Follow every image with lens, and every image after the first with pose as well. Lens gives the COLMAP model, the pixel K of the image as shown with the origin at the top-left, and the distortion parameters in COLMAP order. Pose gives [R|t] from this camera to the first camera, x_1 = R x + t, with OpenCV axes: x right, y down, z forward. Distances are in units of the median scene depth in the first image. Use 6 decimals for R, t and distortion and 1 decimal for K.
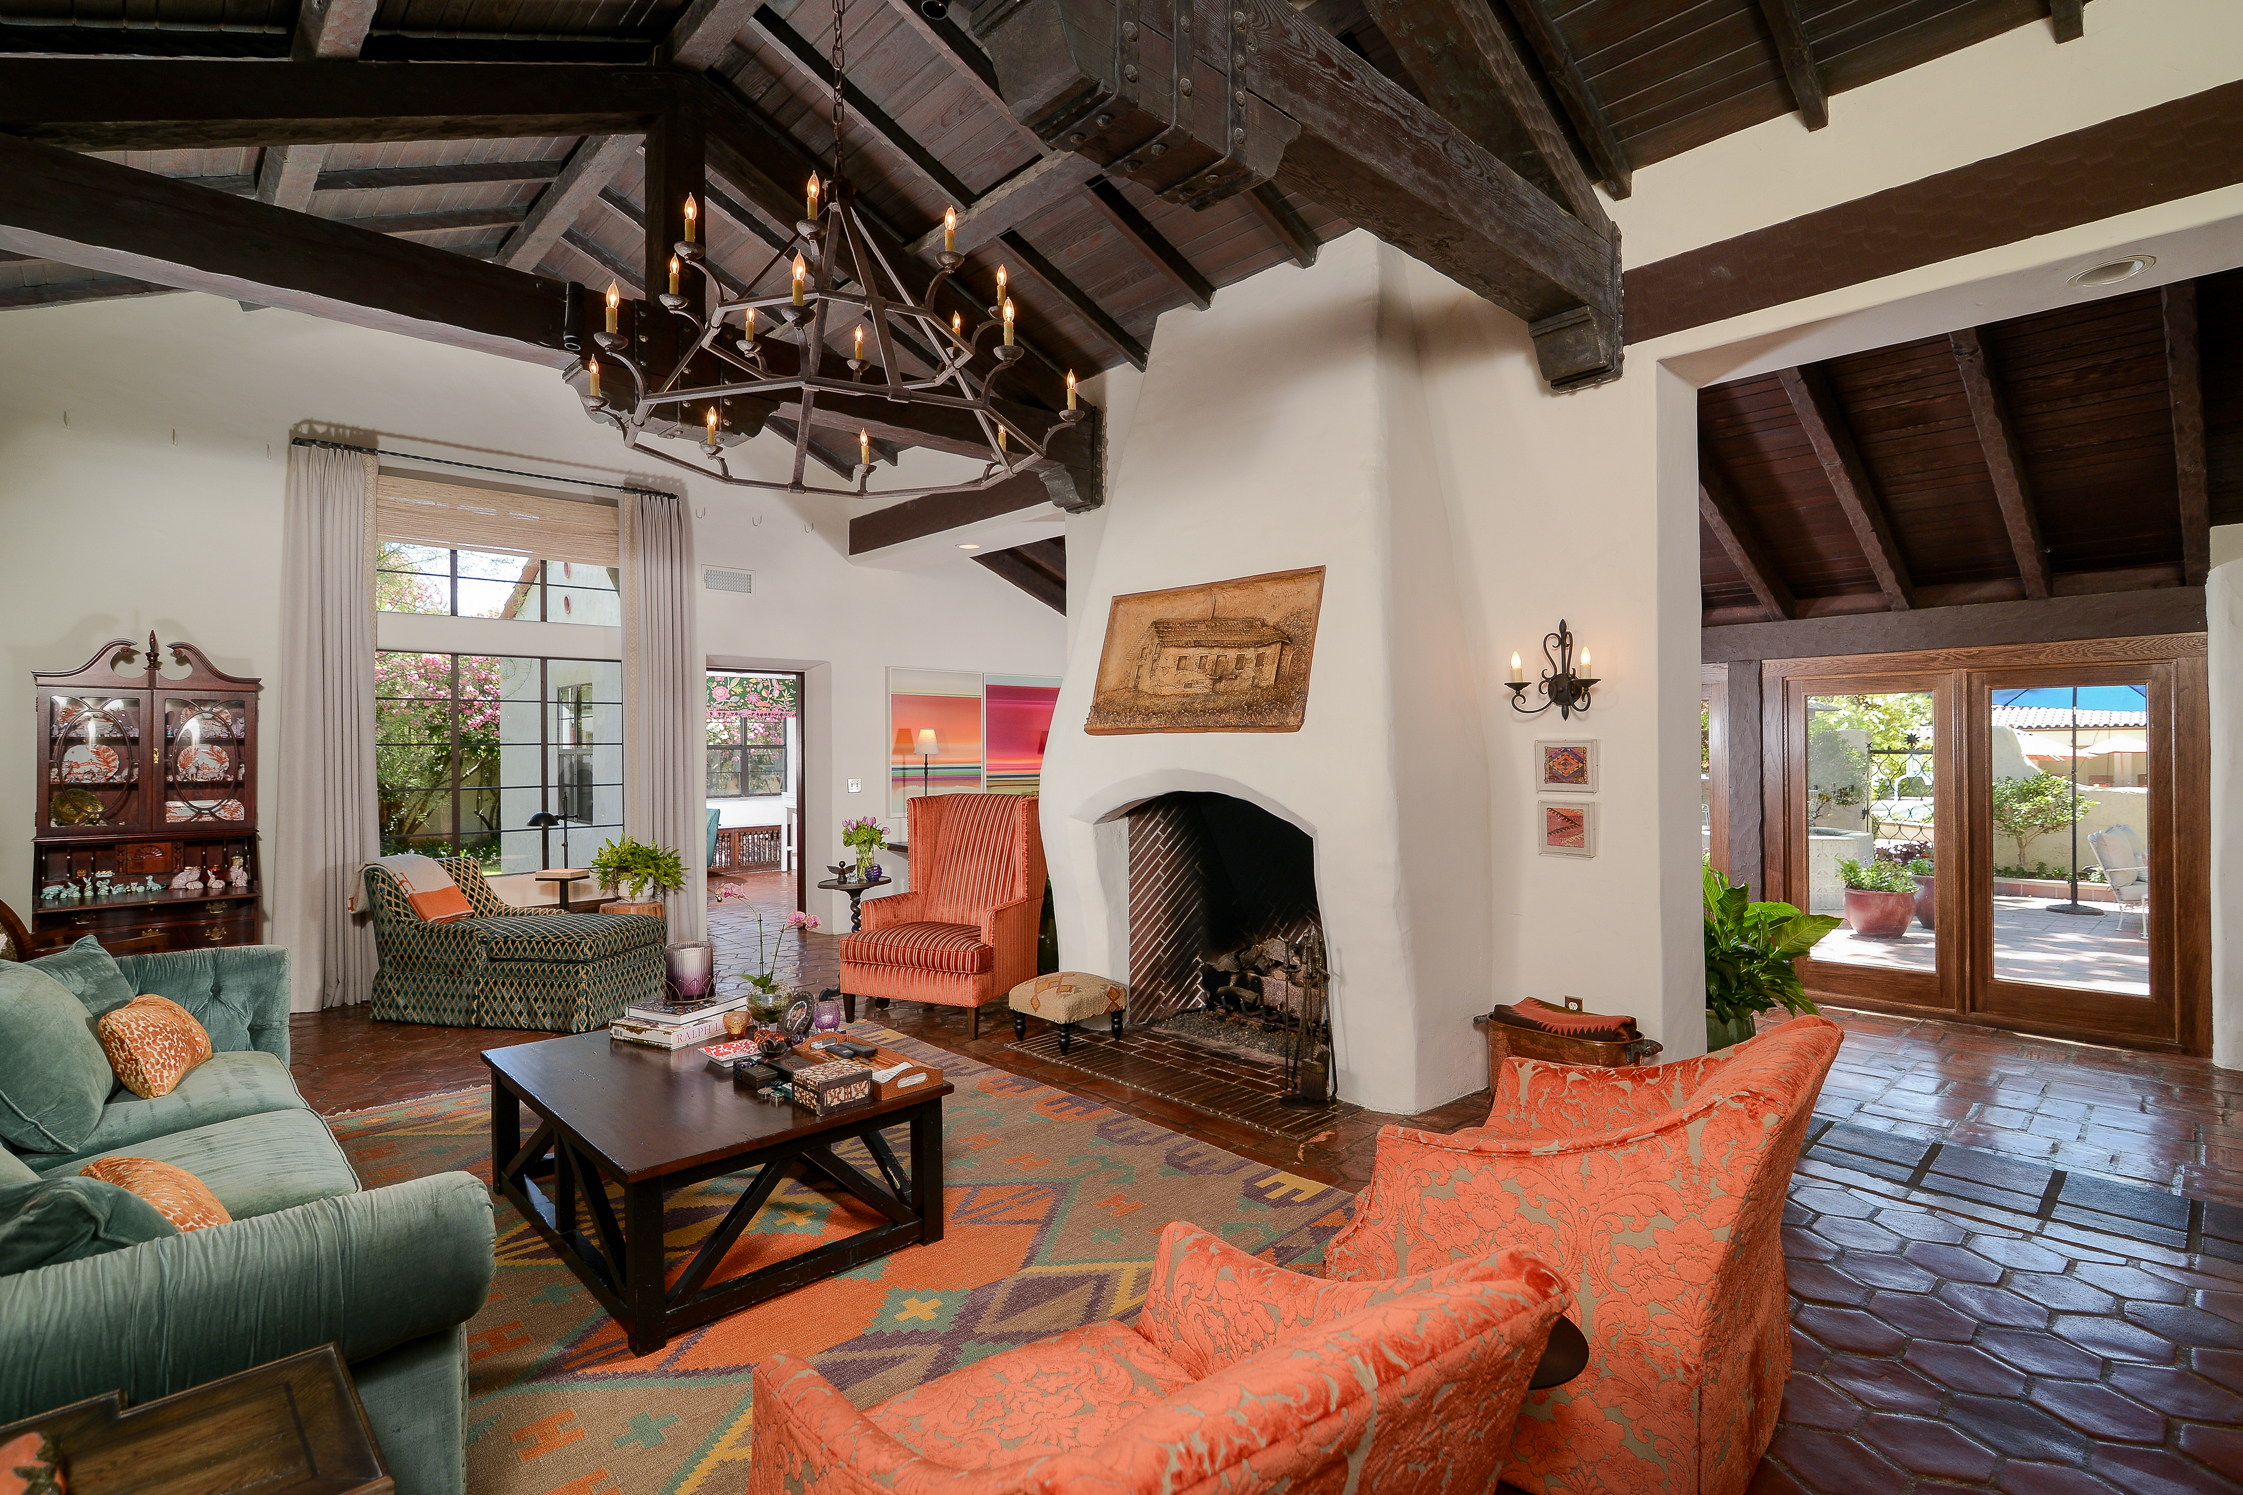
lens RADIAL K [[1080.9, 0, 1128.2], [0, 1080.9, 741.7], [0, 0, 1]] dist [-0.010142, 0.001452]
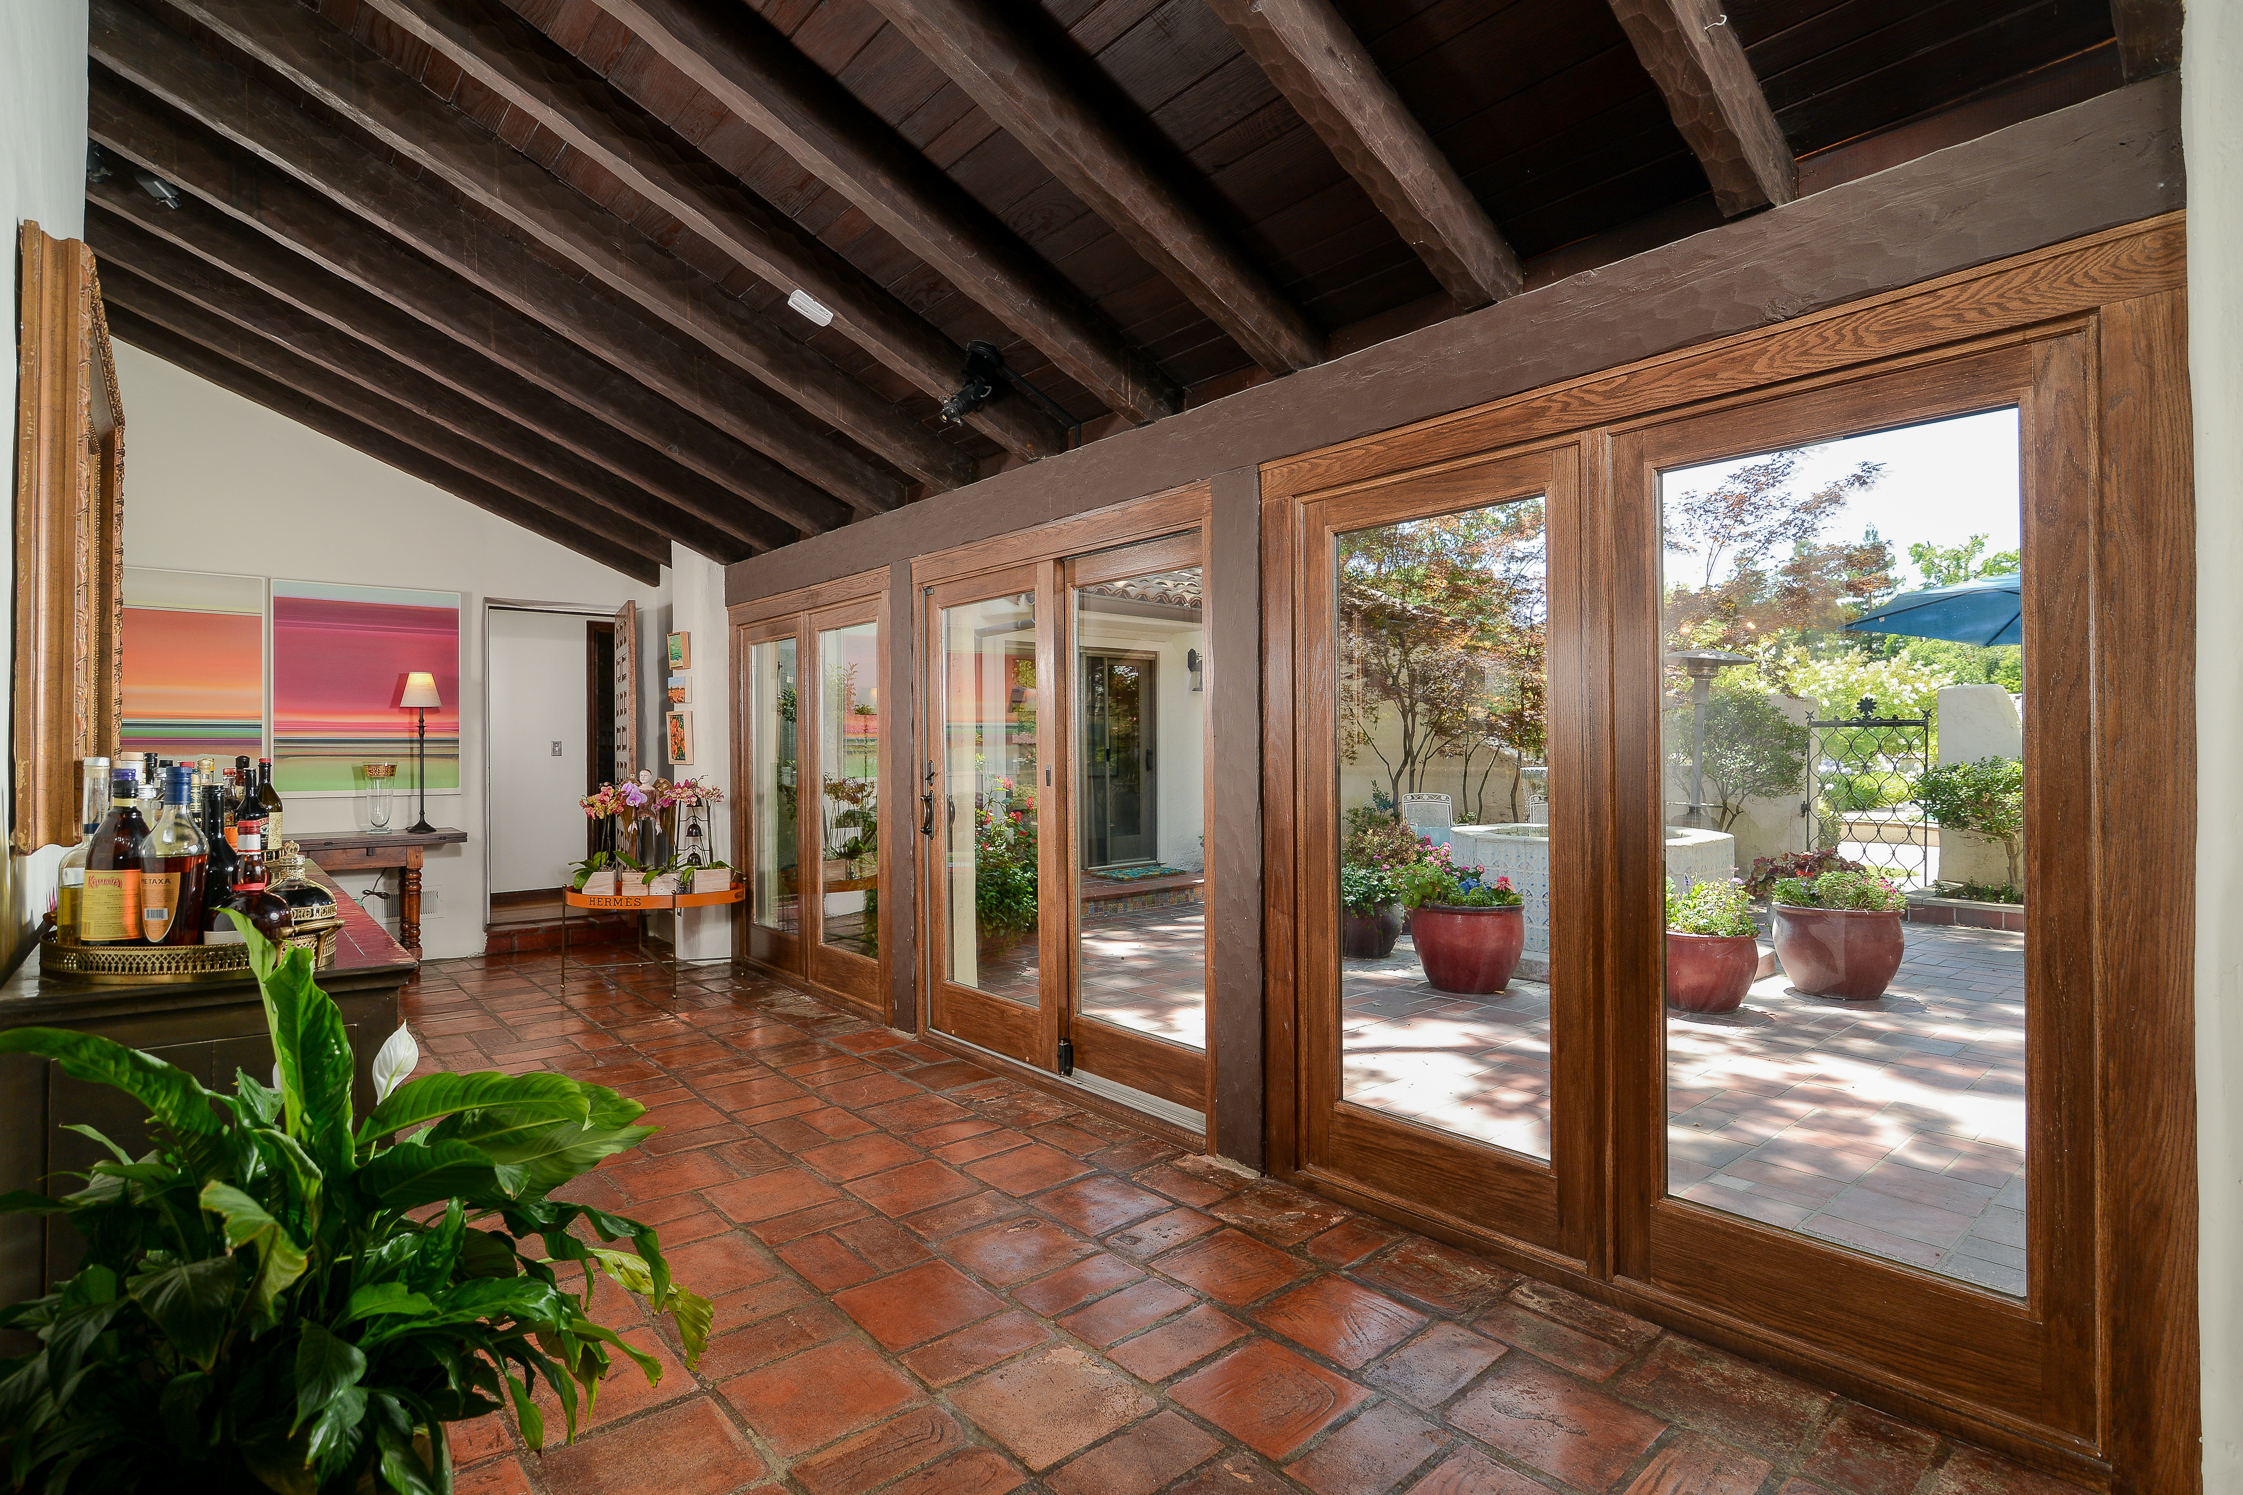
lens RADIAL K [[1095.5, 0, 1123.3], [0, 1095.5, 747.8], [0, 0, 1]] dist [-0.011745, -0.000129]
pose [[0.997892, 0.002613, -0.064842, 0.778889], [-0.002614, 0.999997, 0.000061, 0.066795], [0.064842, 0.000109, 0.997896, 0.719944]]
